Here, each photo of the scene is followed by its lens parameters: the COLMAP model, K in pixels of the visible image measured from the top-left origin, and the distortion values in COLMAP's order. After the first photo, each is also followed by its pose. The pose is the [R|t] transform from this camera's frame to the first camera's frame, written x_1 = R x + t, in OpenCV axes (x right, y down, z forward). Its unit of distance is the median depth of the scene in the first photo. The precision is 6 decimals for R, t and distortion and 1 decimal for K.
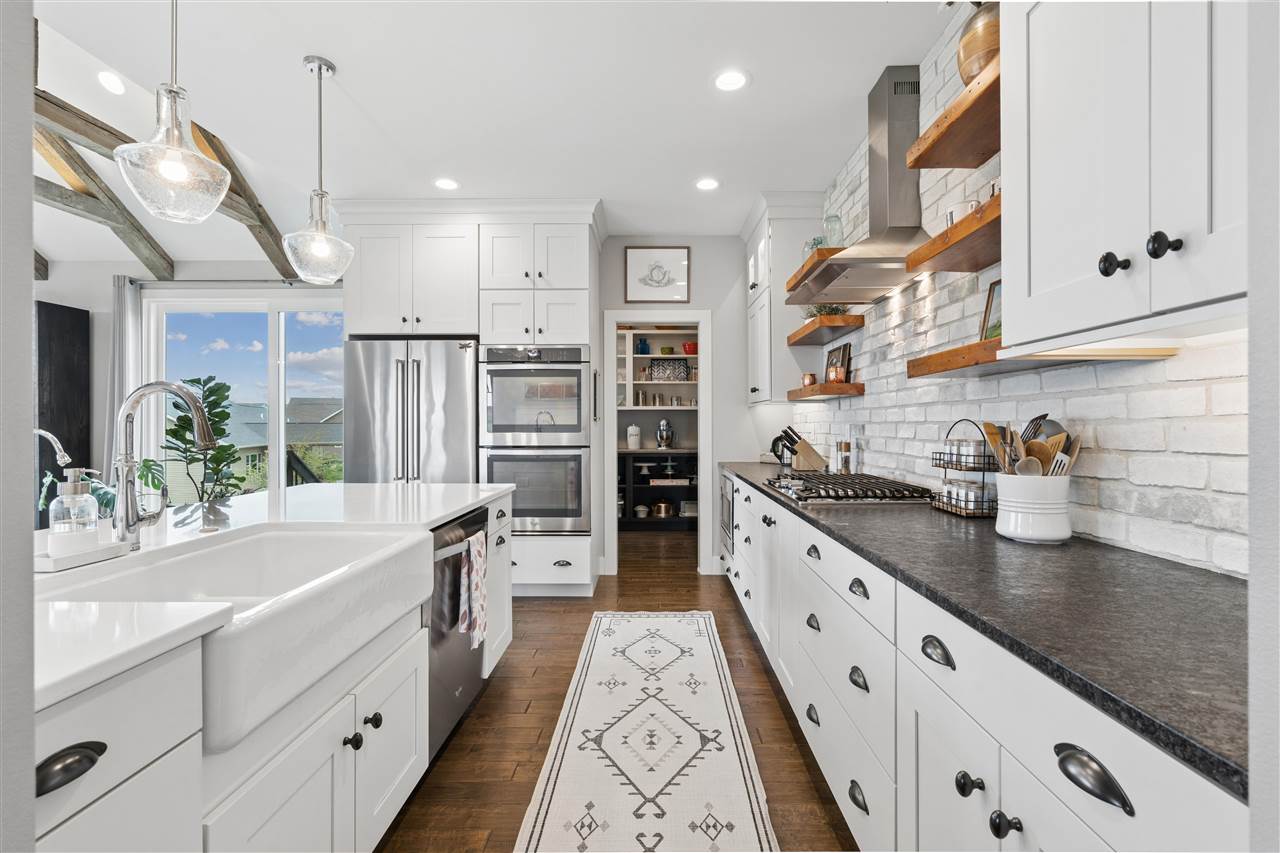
lens RADIAL K [[581.1, 0, 641.7], [0, 581.1, 430.7], [0, 0, 1]] dist [-0.014574, 0.001554]
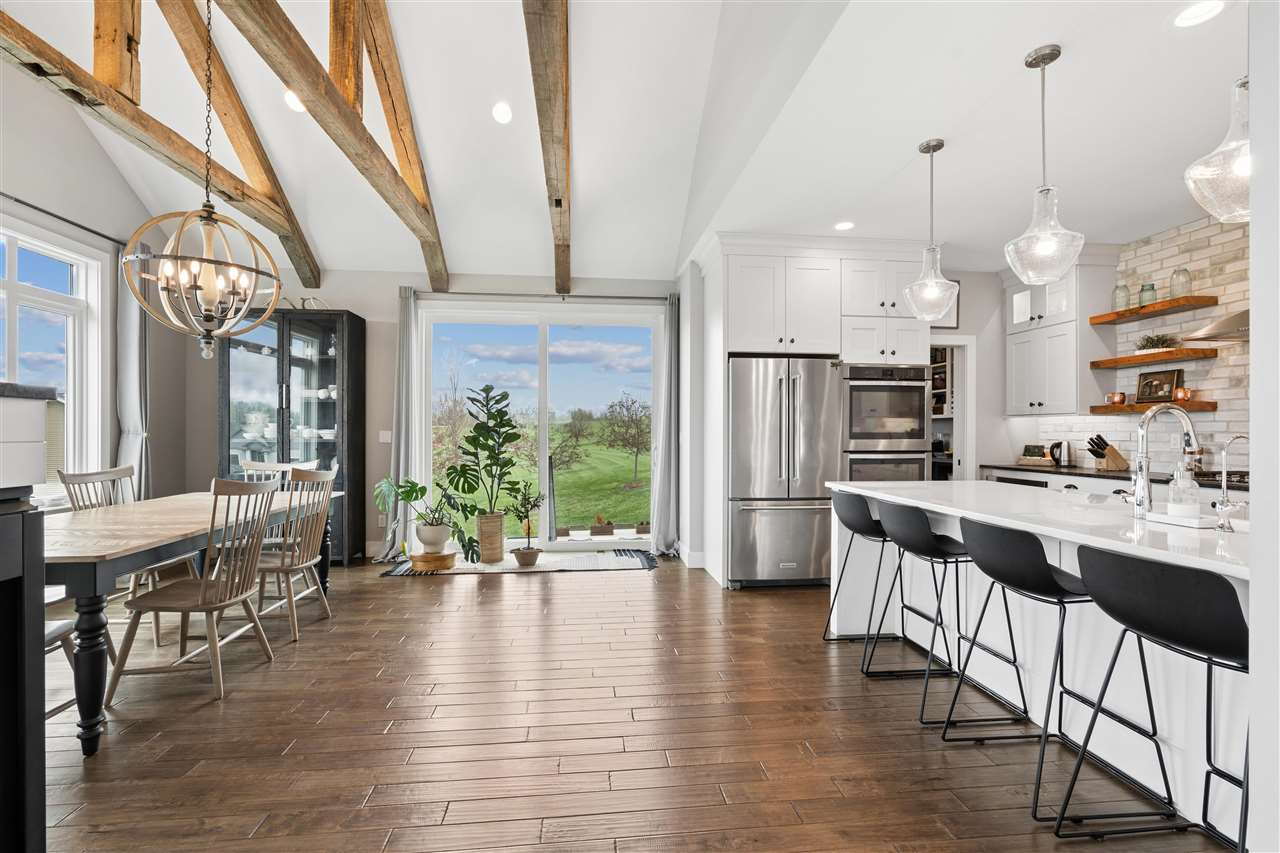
lens RADIAL K [[581.1, 0, 633.0], [0, 581.1, 445.7], [0, 0, 1]] dist [-0.014574, 0.001554]
pose [[0.995473, 0.002602, 0.095004, -0.798381], [-0.003900, 0.999902, 0.013481, 0.002909], [-0.094960, -0.013790, 0.995386, -0.117339]]
